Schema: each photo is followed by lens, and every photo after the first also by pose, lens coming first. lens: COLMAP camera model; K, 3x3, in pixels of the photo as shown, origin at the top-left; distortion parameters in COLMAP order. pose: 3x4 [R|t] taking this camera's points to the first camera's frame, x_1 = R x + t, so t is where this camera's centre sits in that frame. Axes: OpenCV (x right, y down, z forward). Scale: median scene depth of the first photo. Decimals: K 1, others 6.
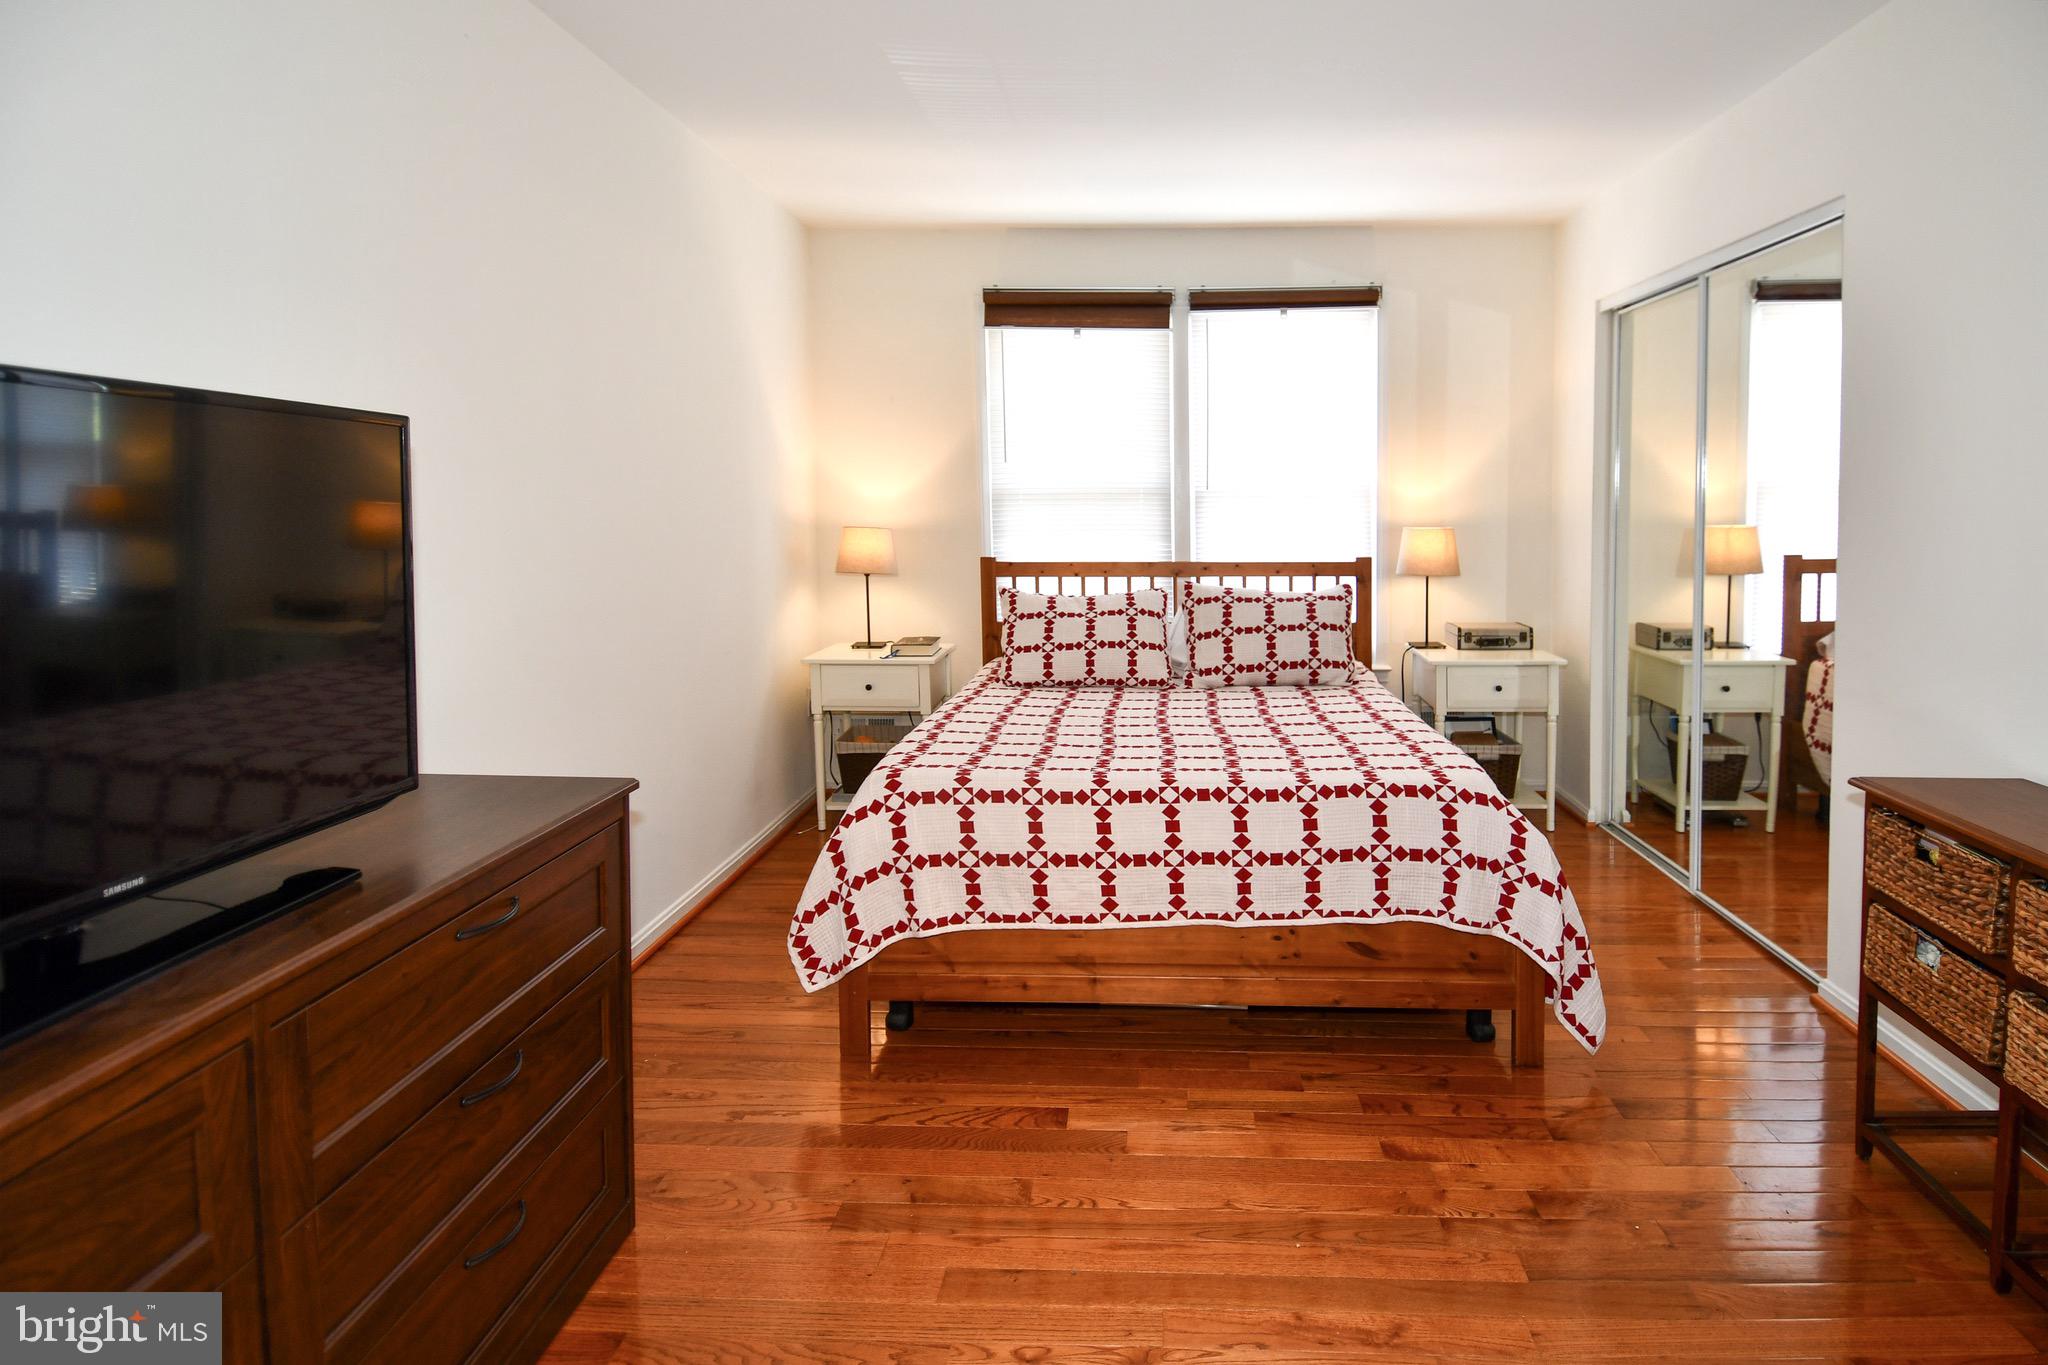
lens RADIAL K [[1183.2, 0, 1023.5], [0, 1183.2, 543.9], [0, 0, 1]] dist [0.026698, -0.003411]
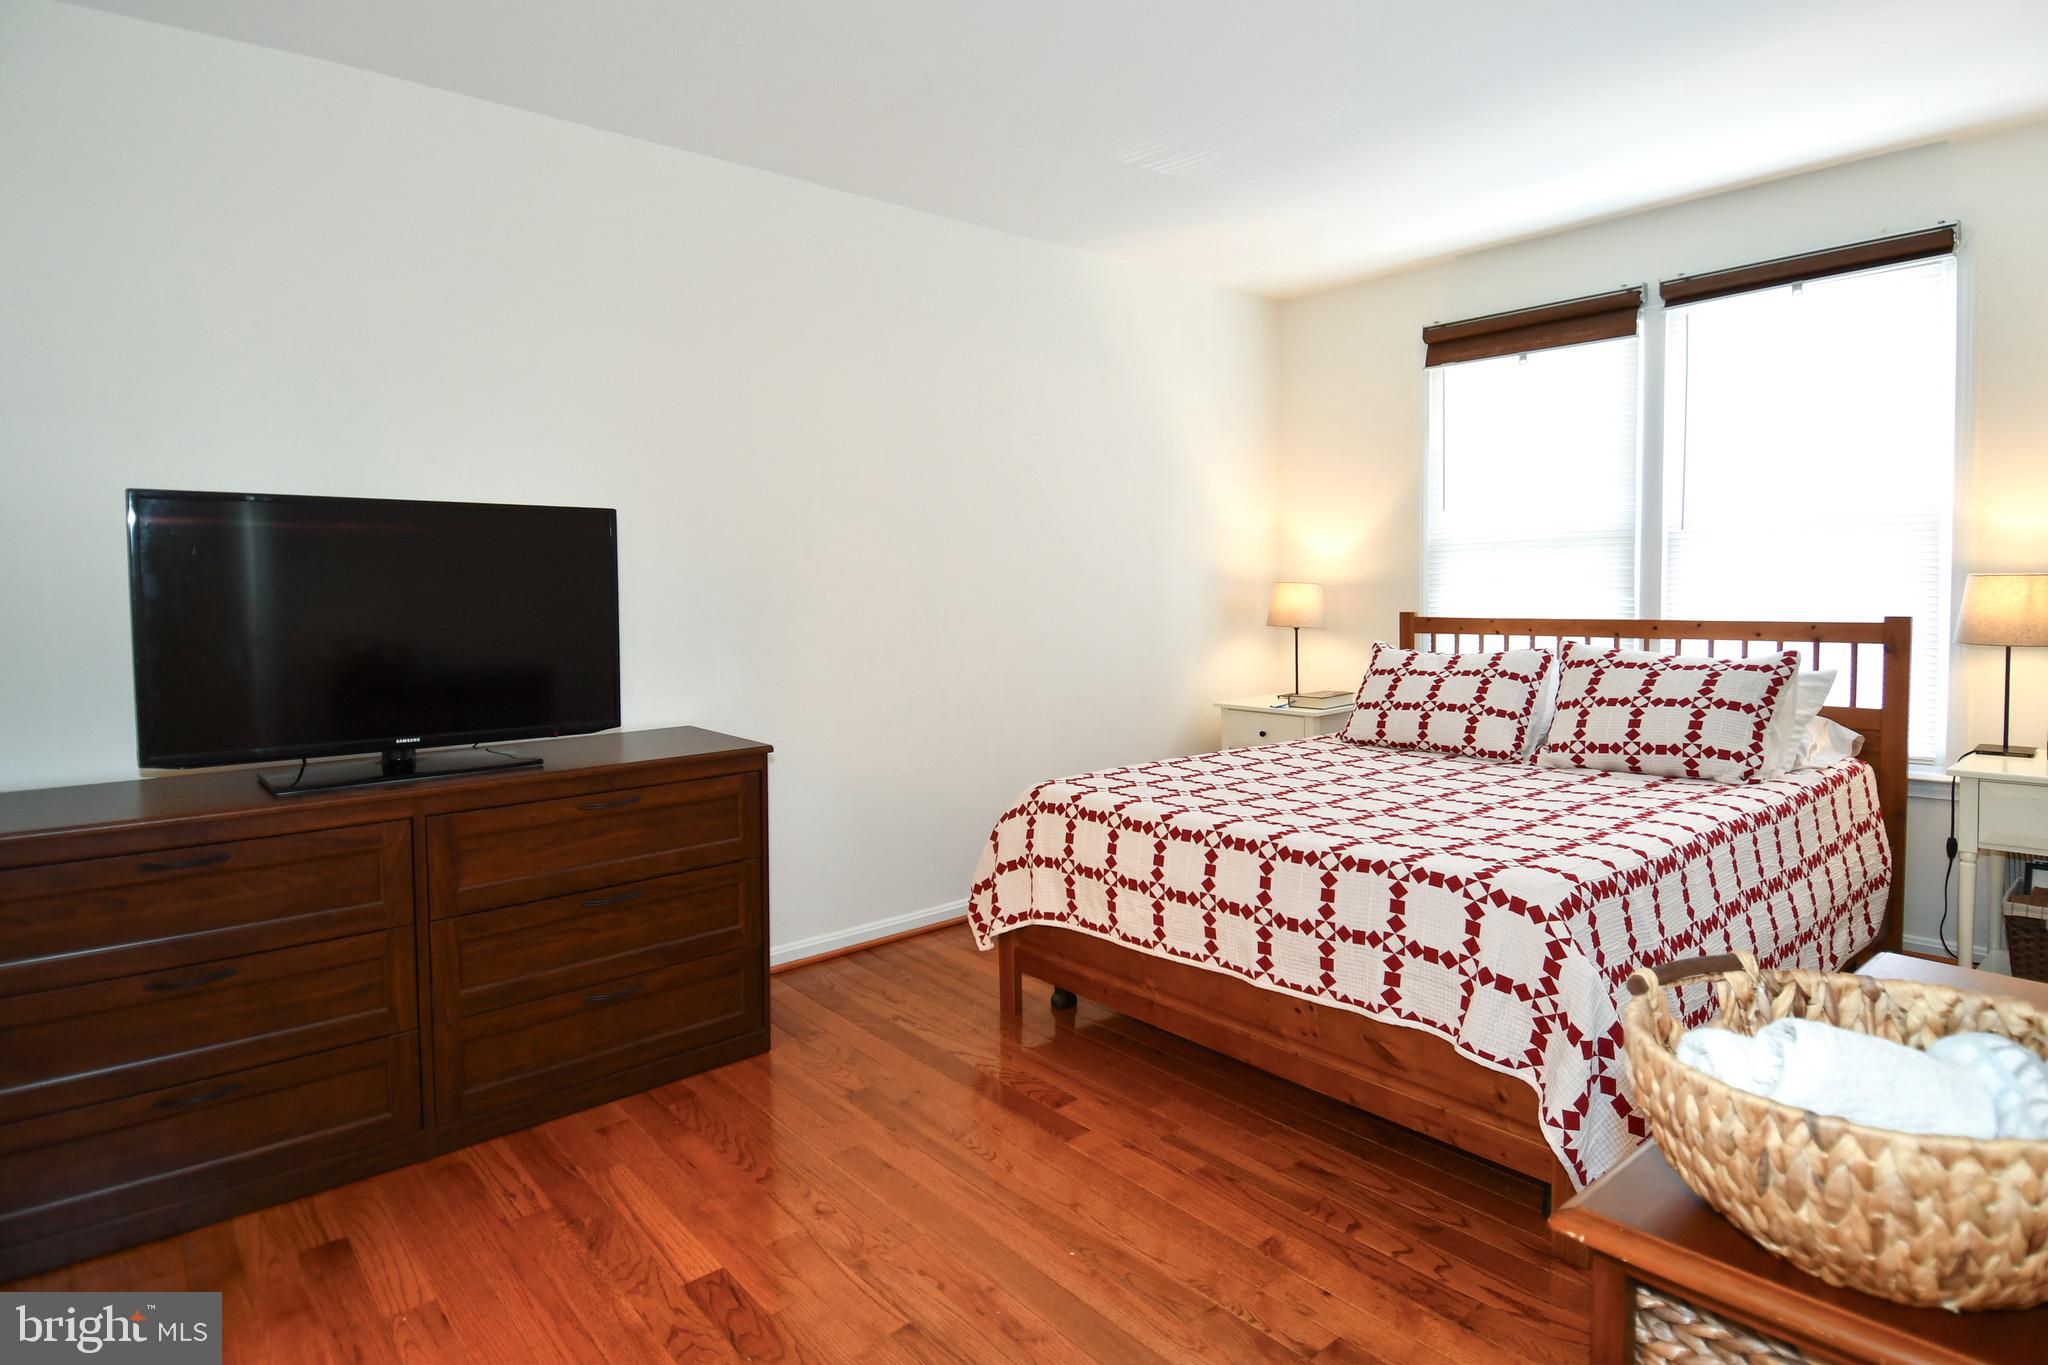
lens RADIAL K [[1126.8, 0, 952.4], [0, 1126.8, 629.7], [0, 0, 1]] dist [0.061516, -0.062008]
pose [[0.645555, 0.021981, -0.763398, 0.696187], [-0.011926, 0.999754, 0.018702, 0.020198], [0.763621, -0.002969, 0.645658, 0.215171]]
